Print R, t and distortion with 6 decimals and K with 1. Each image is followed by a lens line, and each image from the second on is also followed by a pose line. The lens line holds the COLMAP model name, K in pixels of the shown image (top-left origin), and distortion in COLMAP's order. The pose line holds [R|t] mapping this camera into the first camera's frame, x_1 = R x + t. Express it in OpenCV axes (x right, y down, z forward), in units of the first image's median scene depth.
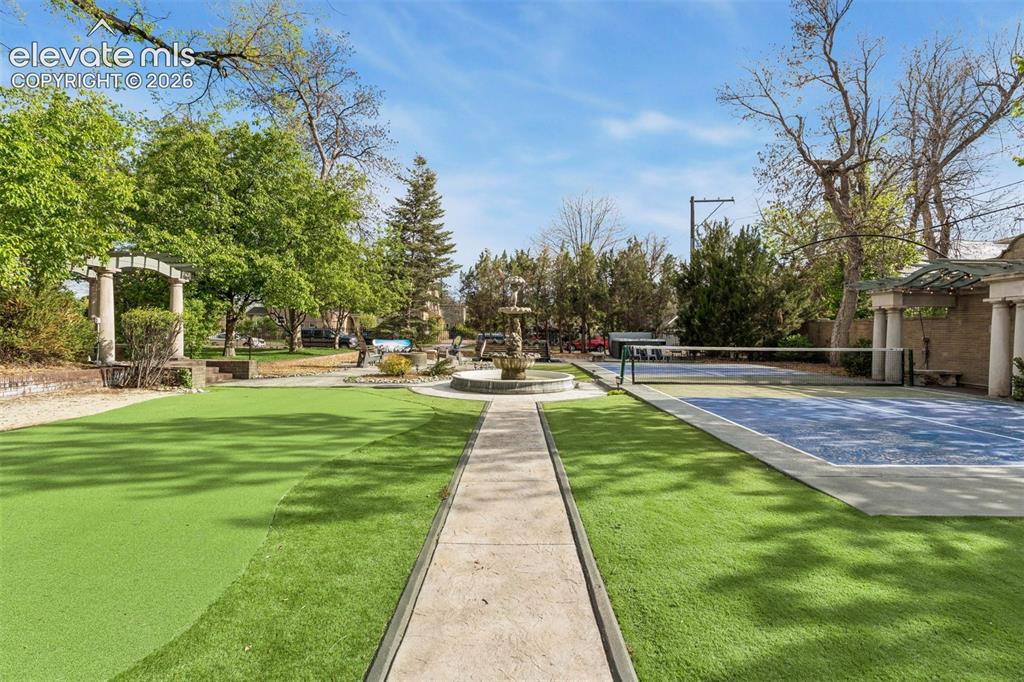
lens RADIAL K [[455.6, 0, 512.0], [0, 455.6, 341.0], [0, 0, 1]] dist [-0.000488, -0.000051]
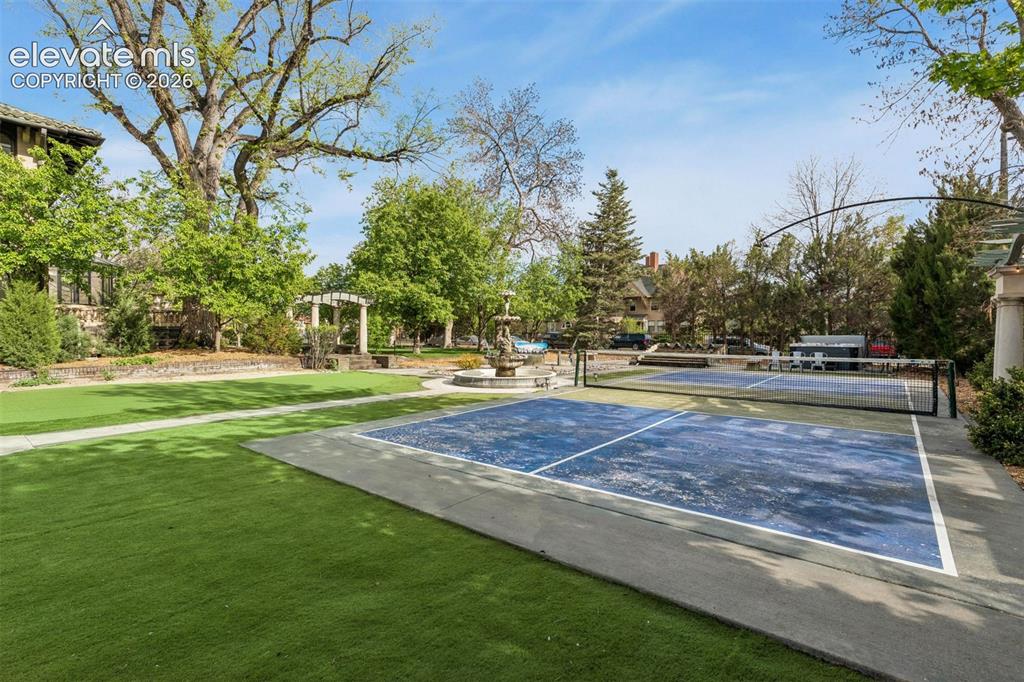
lens RADIAL K [[455.6, 0, 512.0], [0, 455.6, 341.0], [0, 0, 1]] dist [-0.000488, -0.000051]
pose [[0.786784, 0.005120, -0.617207, 0.677334], [-0.007712, 0.999969, -0.001535, -0.007643], [0.617180, 0.005968, 0.786799, 0.064099]]
